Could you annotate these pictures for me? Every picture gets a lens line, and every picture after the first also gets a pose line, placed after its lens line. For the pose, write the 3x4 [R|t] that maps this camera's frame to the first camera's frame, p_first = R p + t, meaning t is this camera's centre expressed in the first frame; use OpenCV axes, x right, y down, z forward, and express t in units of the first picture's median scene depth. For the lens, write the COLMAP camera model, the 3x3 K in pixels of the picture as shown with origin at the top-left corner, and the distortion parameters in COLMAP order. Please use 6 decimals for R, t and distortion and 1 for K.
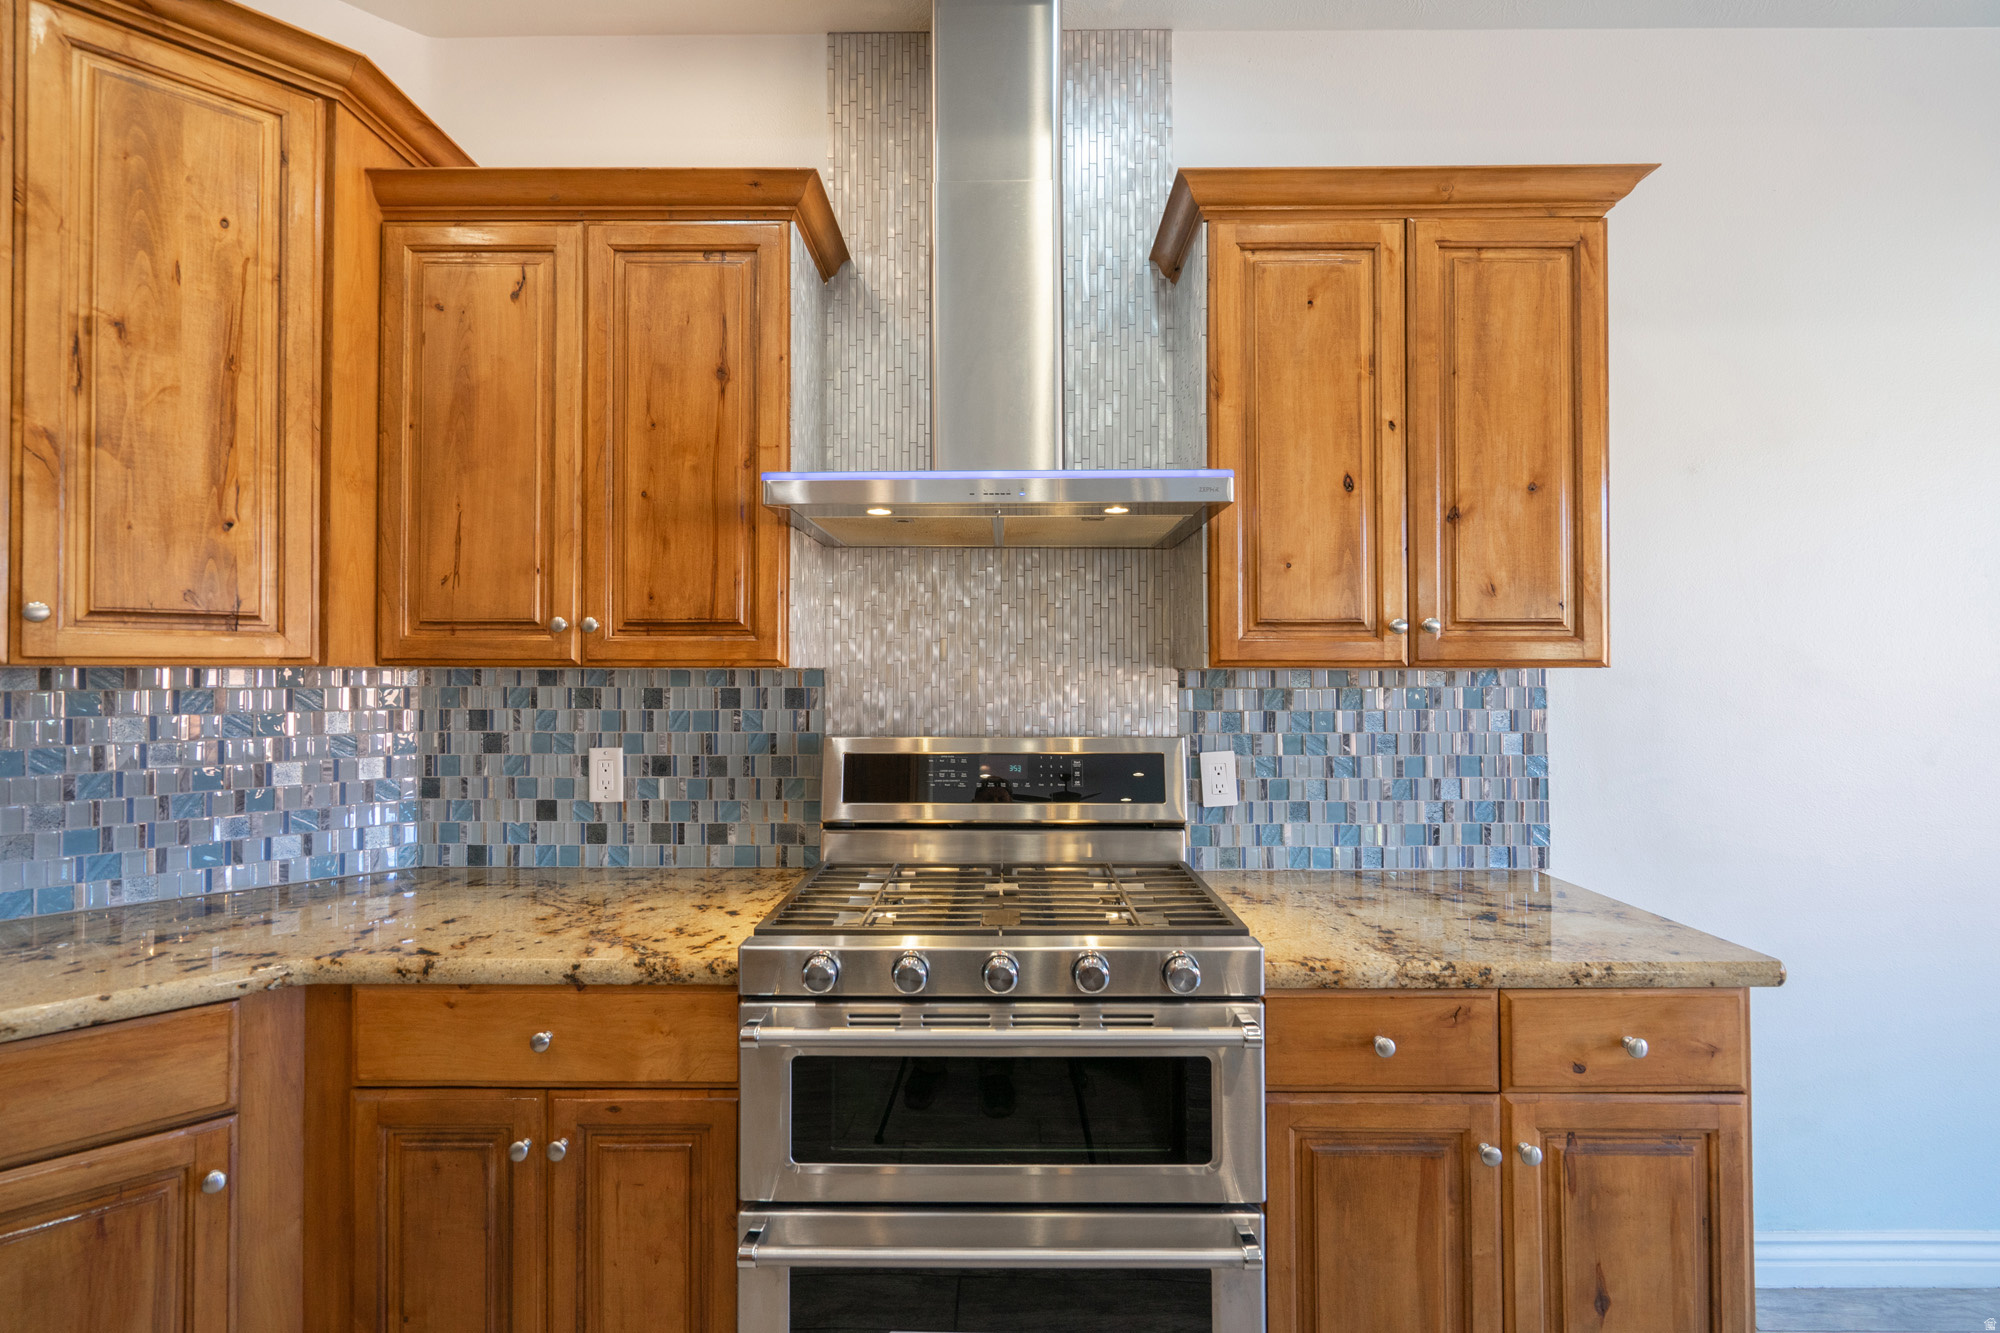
lens RADIAL K [[849.9, 0, 1008.2], [0, 849.9, 666.3], [0, 0, 1]] dist [-0.000336, -0.000932]
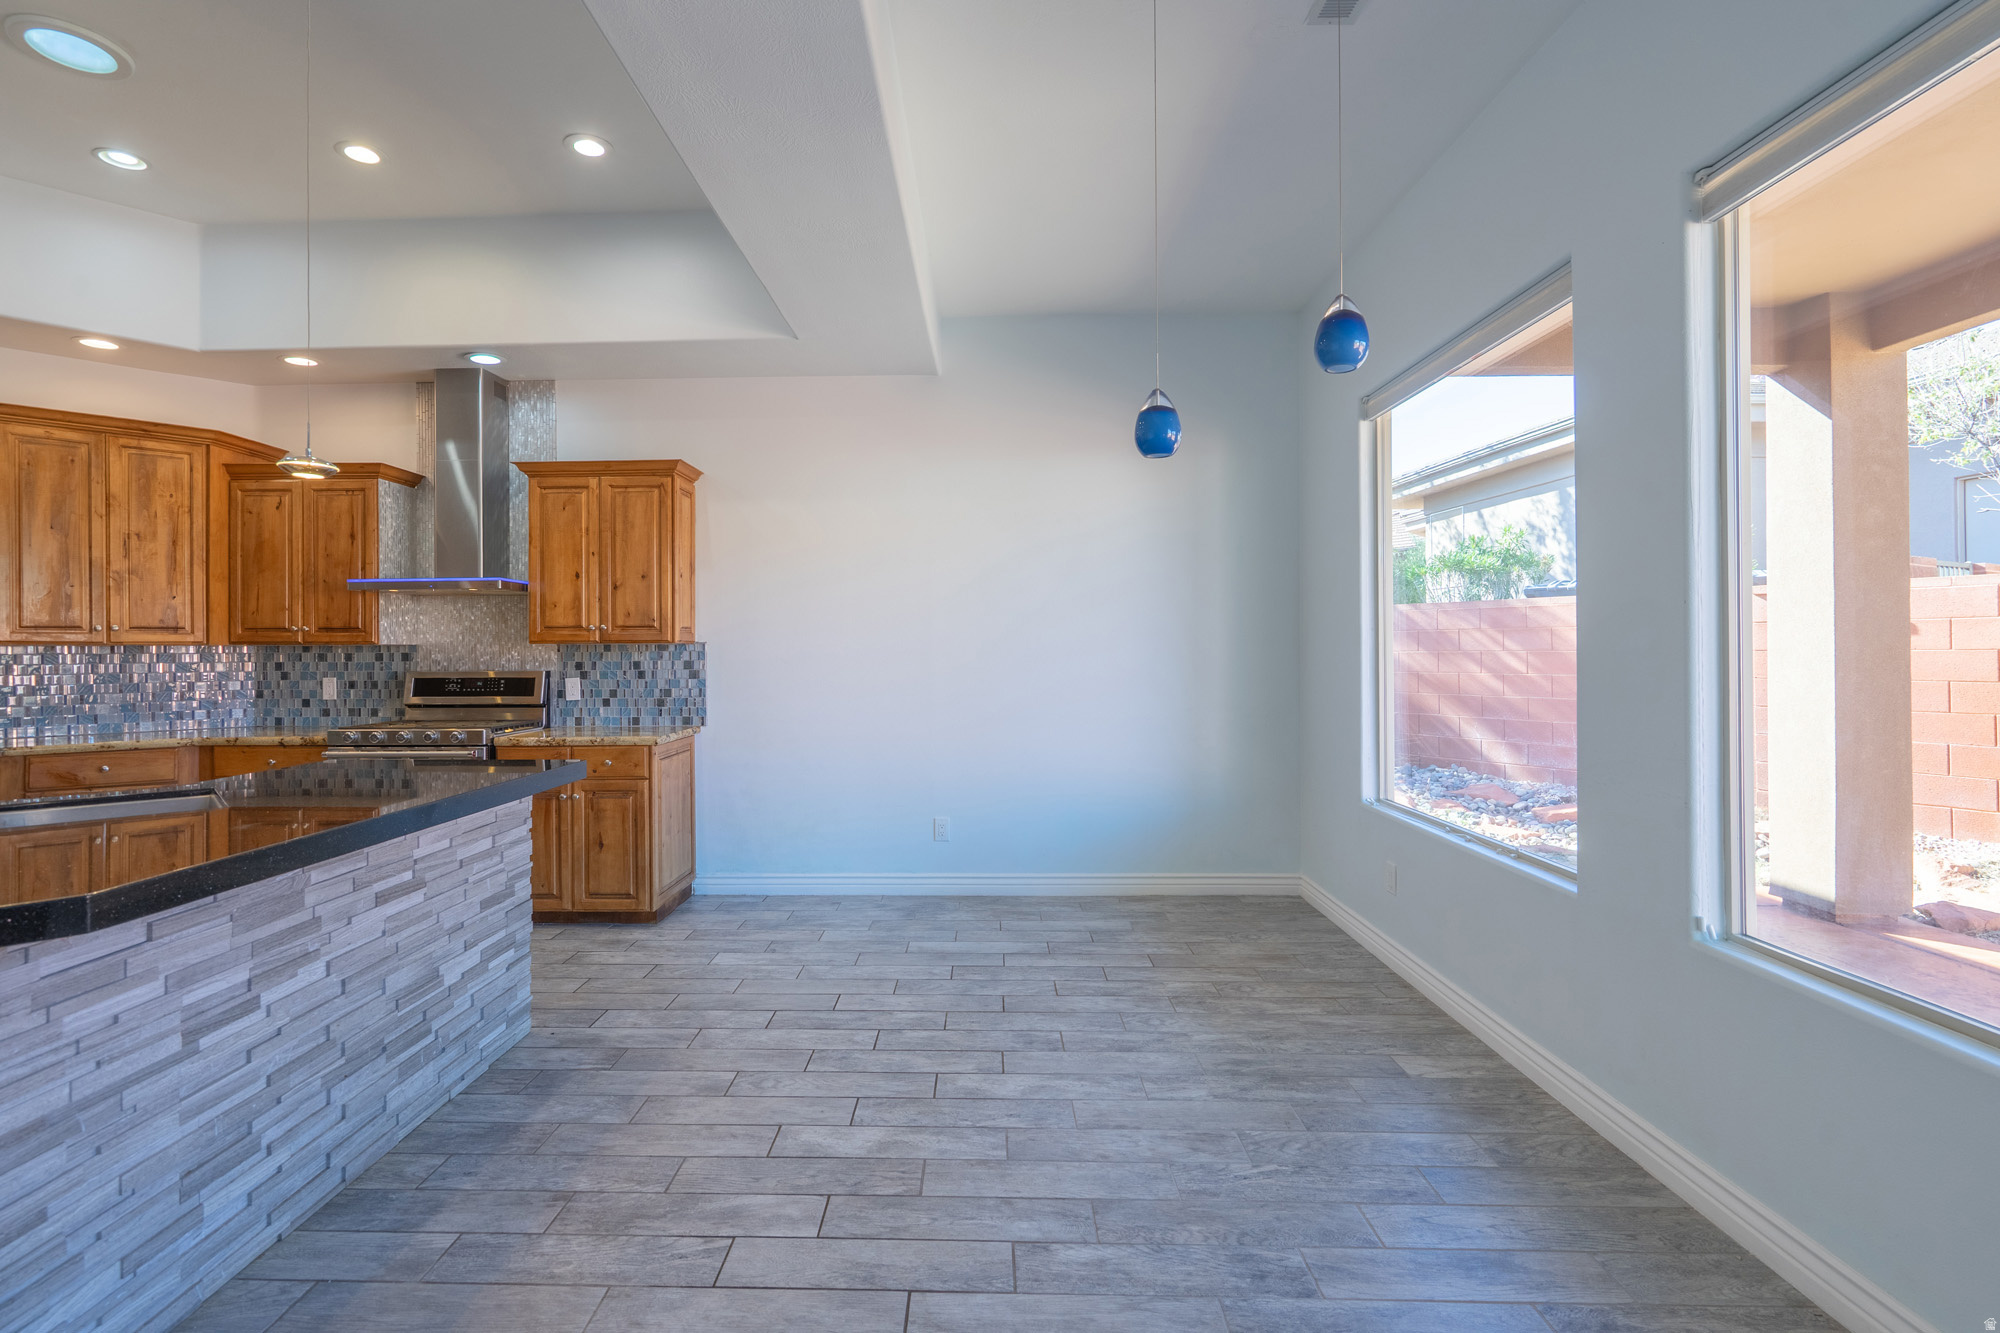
lens RADIAL K [[901.3, 0, 984.3], [0, 901.3, 651.5], [0, 0, 1]] dist [0.001484, 0.001477]
pose [[0.999423, -0.004445, -0.033681, 1.774262], [0.004785, 0.999938, 0.010019, 0.004524], [0.033634, -0.010174, 0.999382, -1.814042]]
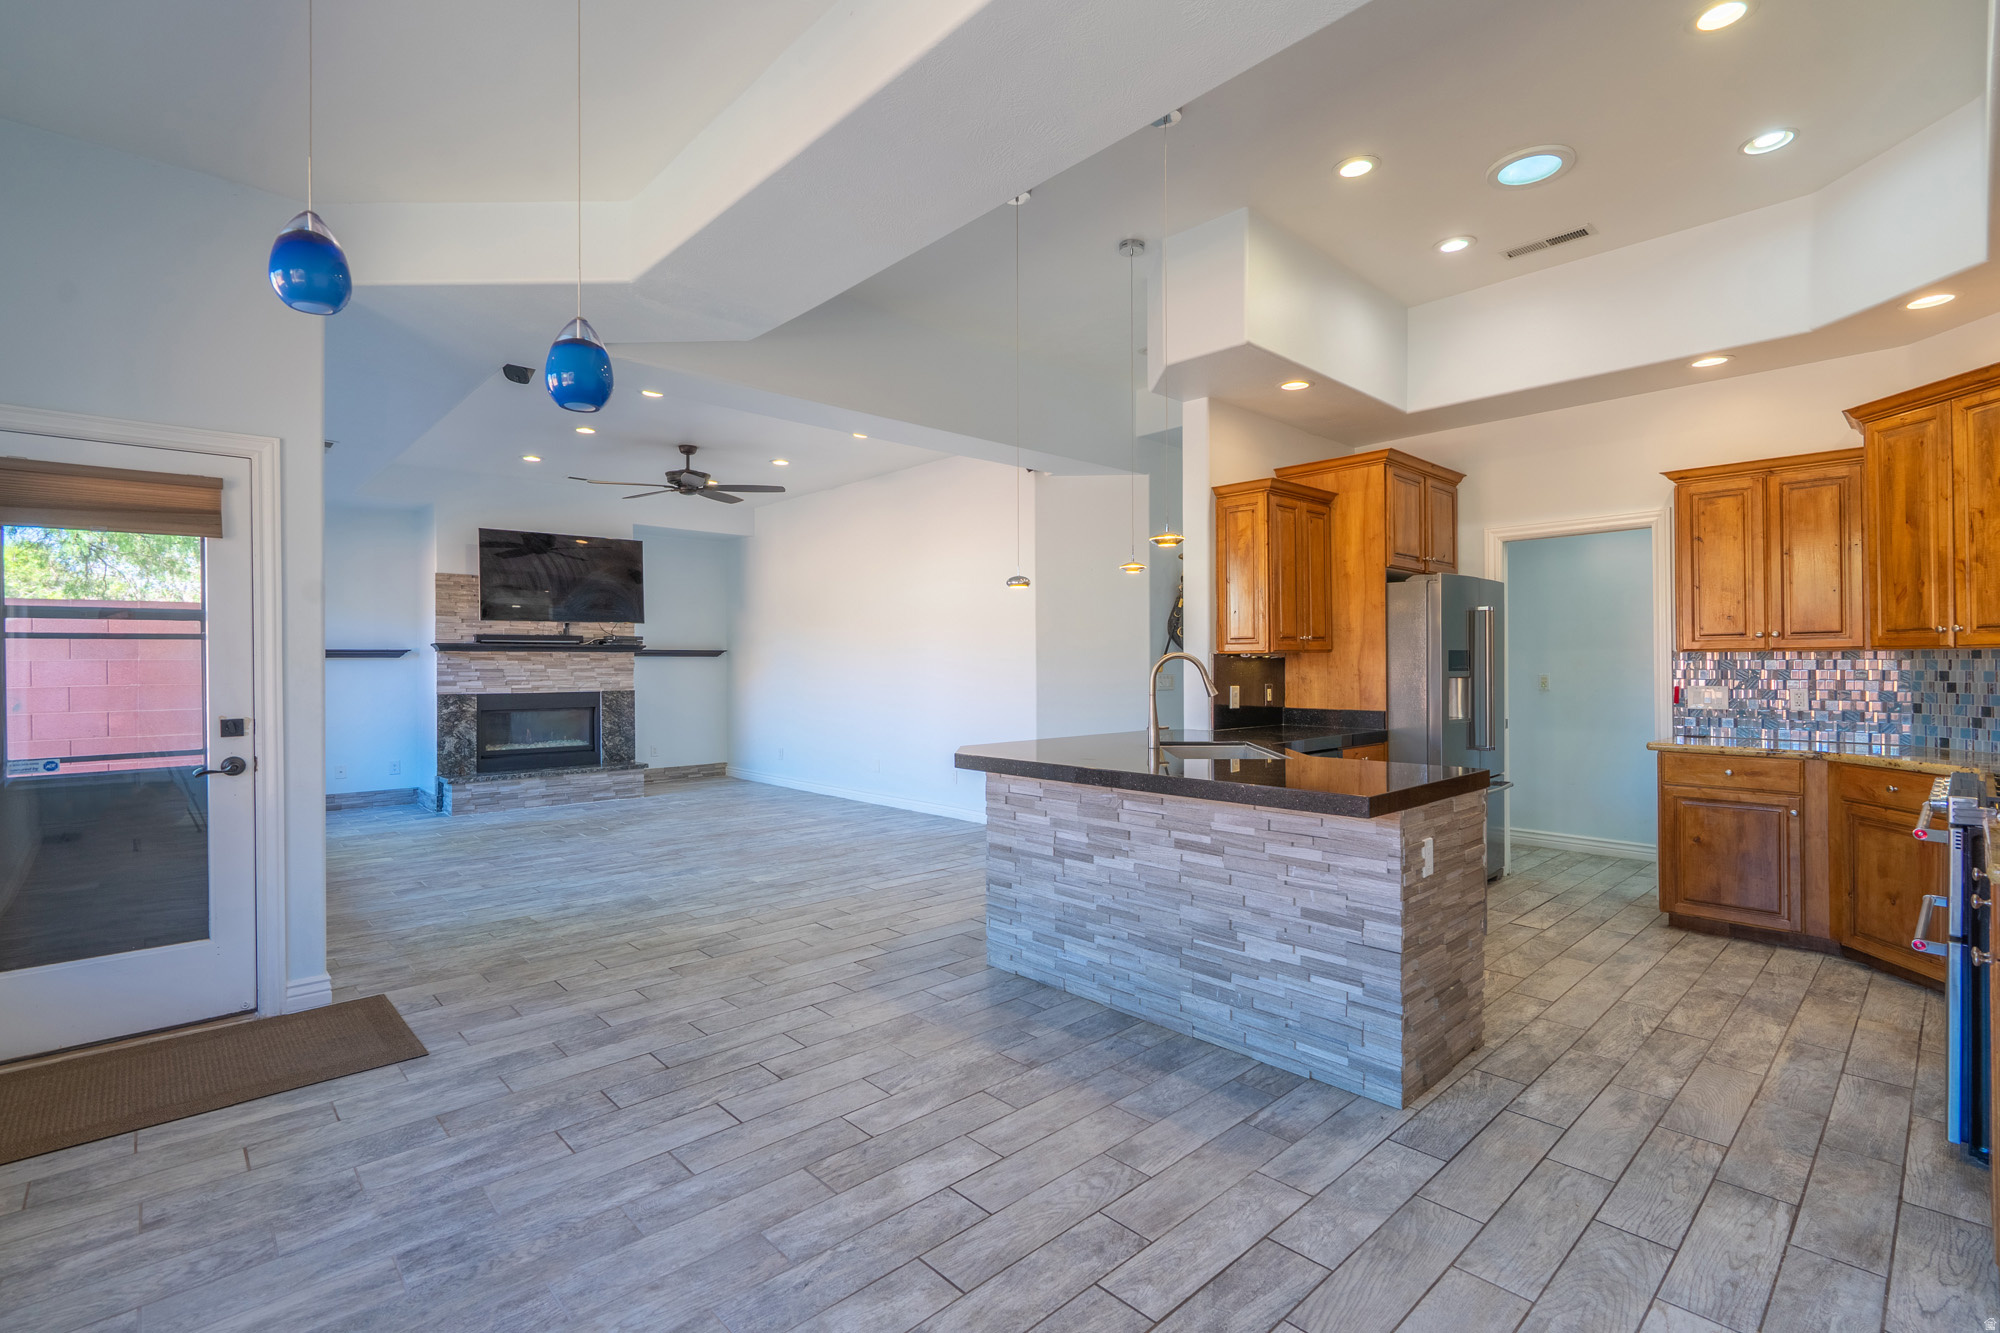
lens RADIAL K [[901.3, 0, 1011.0], [0, 901.3, 661.7], [0, 0, 1]] dist [0.001484, 0.001477]
pose [[-0.734246, 0.004254, -0.678870, 2.373798], [0.013013, 0.999885, -0.007809, 0.021024], [0.678759, -0.014568, -0.734217, 0.833561]]
